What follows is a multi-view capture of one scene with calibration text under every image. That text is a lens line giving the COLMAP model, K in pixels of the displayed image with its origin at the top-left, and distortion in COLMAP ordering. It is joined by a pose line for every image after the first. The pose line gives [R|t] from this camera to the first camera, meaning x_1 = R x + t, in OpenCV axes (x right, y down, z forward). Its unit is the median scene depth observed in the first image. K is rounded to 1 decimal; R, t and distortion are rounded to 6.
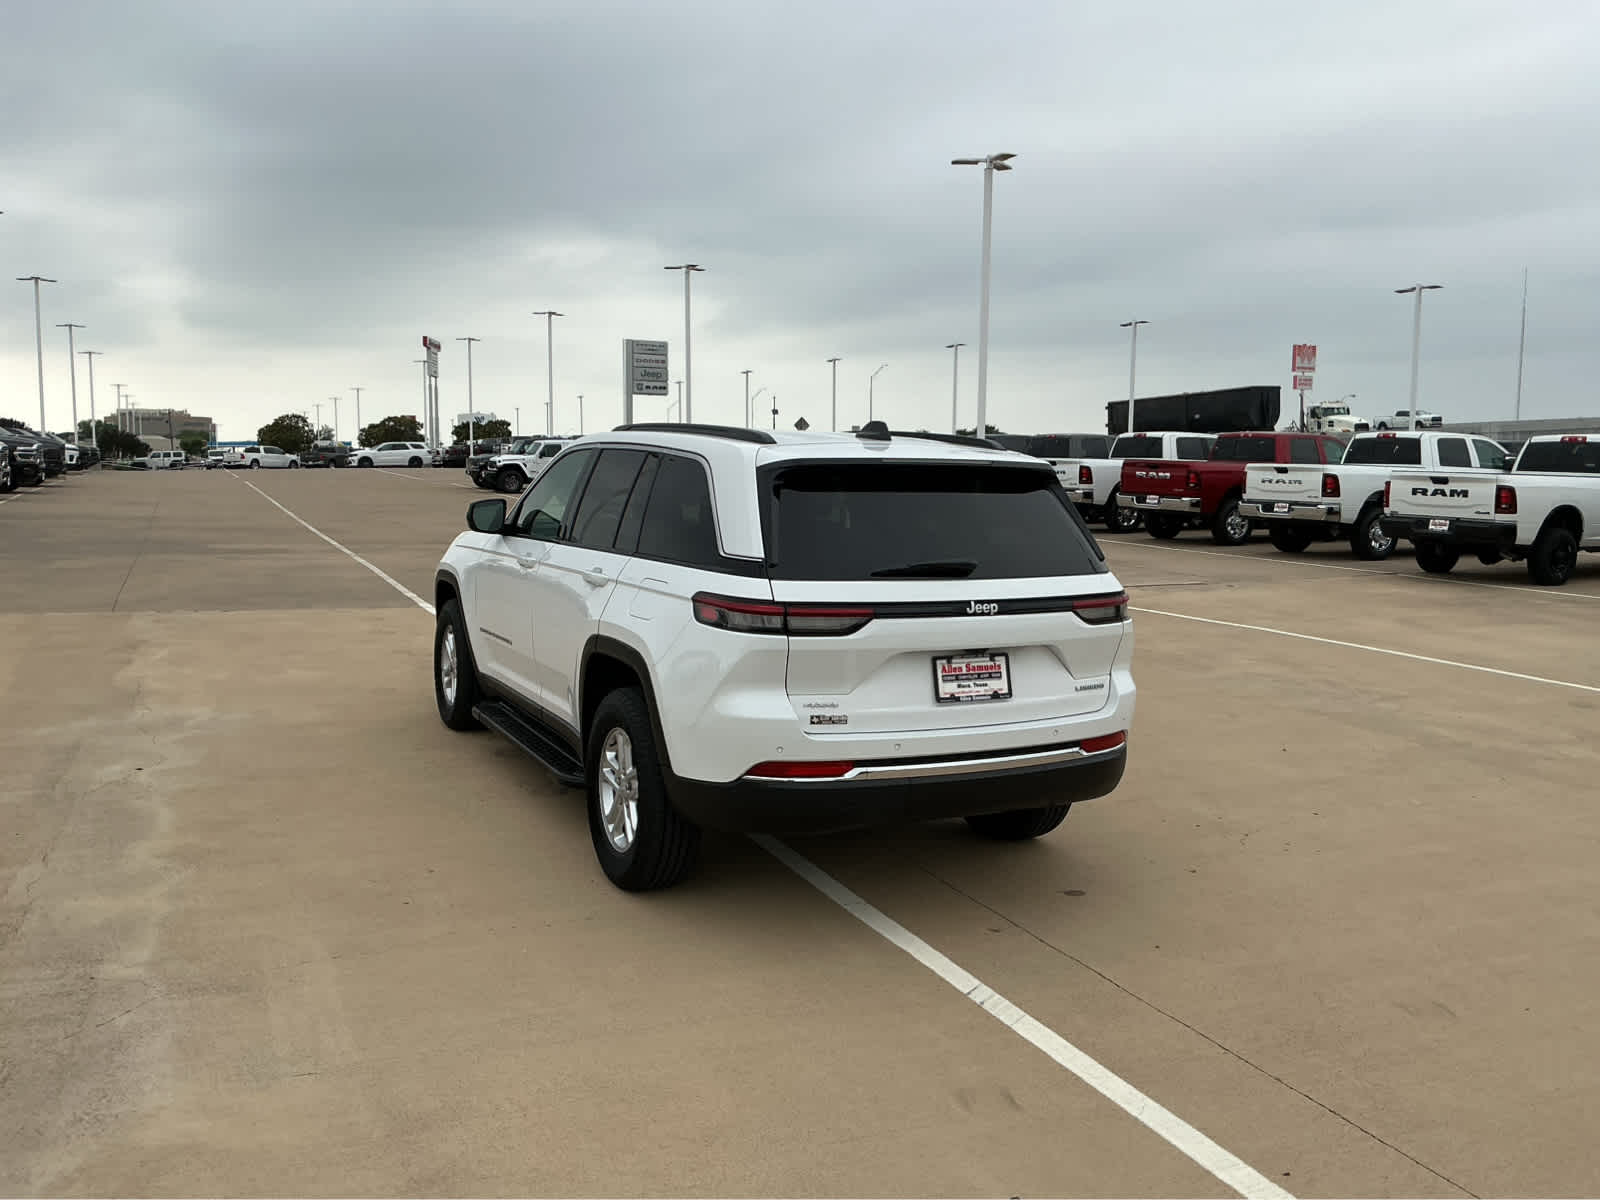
lens RADIAL K [[1315.2, 0, 800.0], [0, 1315.2, 600.0], [0, 0, 1]] dist [0.109347, -0.205210]
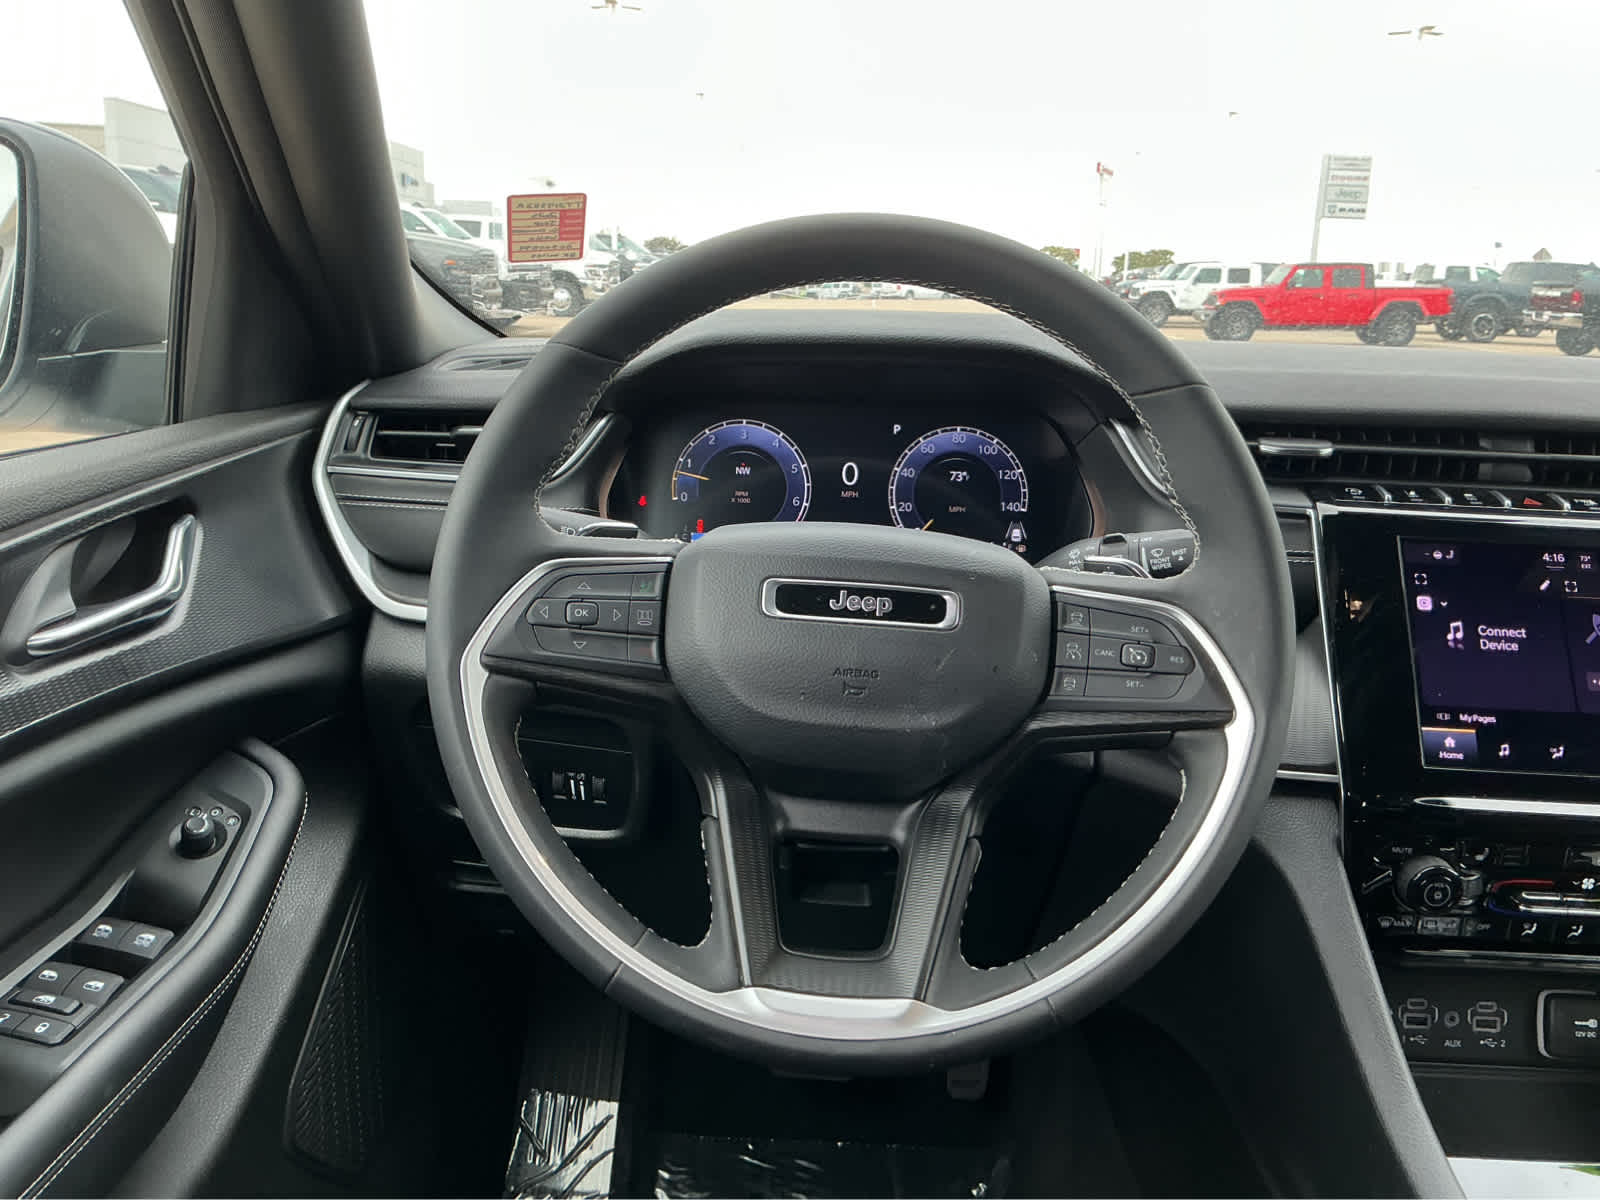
lens RADIAL K [[1320.4, 0, 800.0], [0, 1320.4, 600.0], [0, 0, 1]] dist [0.076600, -0.200408]
pose [[0.884397, 0.124831, -0.449733, -0.183482], [-0.070853, 0.988310, 0.134990, -0.083287], [0.461327, -0.087520, 0.882903, 1.452137]]
